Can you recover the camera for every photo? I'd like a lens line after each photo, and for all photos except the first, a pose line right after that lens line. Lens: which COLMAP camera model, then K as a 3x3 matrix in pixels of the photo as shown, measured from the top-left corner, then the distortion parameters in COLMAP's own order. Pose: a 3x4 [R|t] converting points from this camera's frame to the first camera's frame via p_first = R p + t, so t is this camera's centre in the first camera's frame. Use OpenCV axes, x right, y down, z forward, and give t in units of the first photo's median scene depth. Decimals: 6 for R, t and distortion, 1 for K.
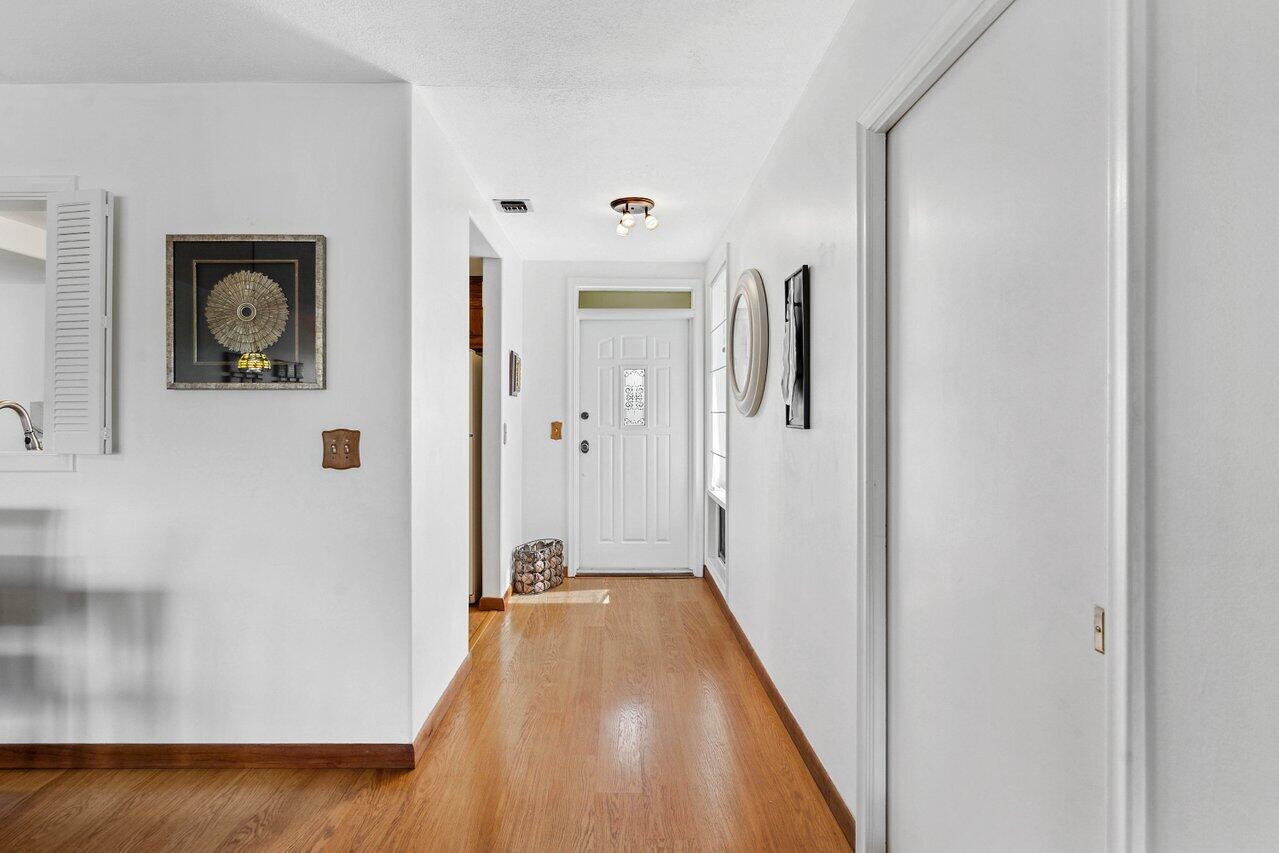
lens RADIAL K [[604.0, 0, 627.6], [0, 604.0, 409.5], [0, 0, 1]] dist [-0.007198, 0.001406]
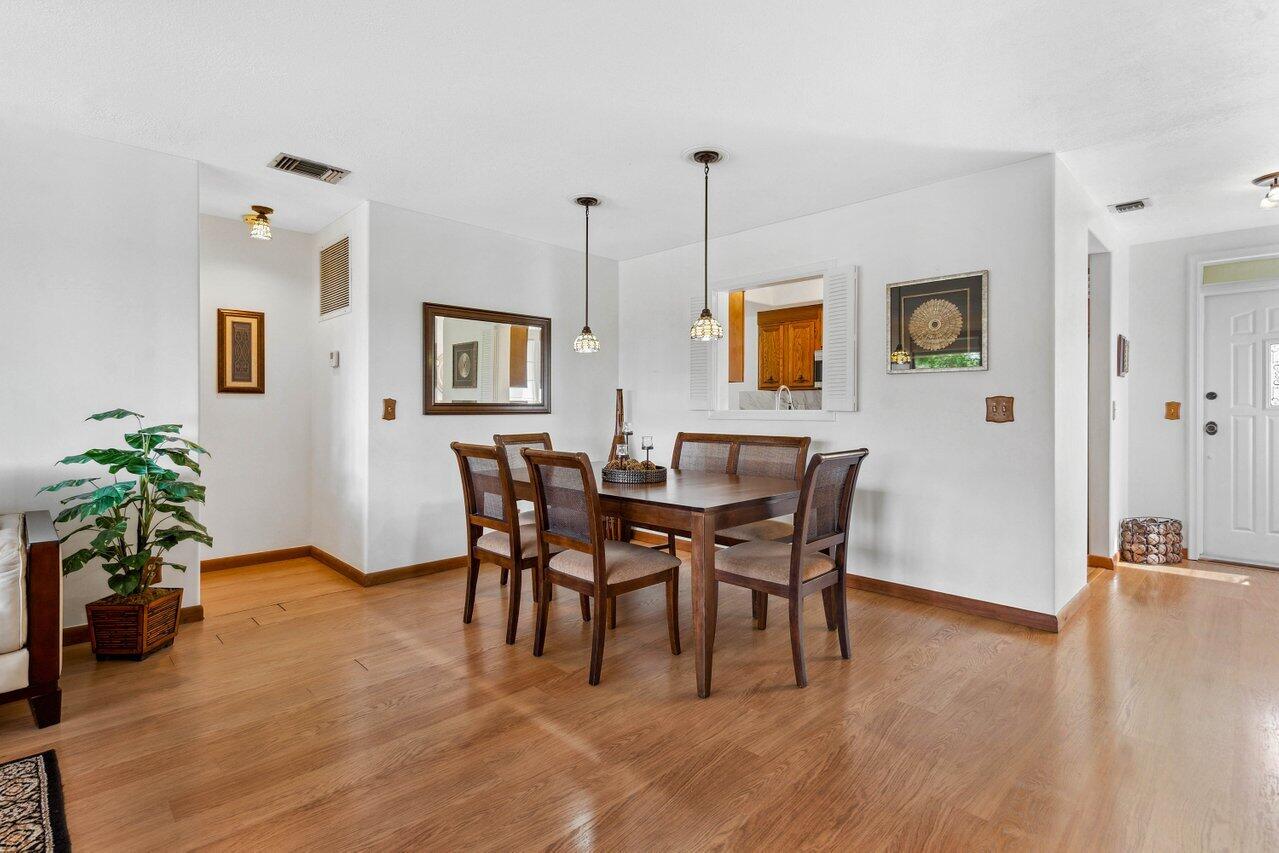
lens RADIAL K [[604.0, 0, 627.6], [0, 604.0, 409.5], [0, 0, 1]] dist [-0.007198, 0.001406]
pose [[0.678649, 0.000993, -0.734462, 0.000229], [0.001918, 0.999993, 0.003125, 0.033224], [0.734461, -0.003529, 0.678642, -0.395335]]
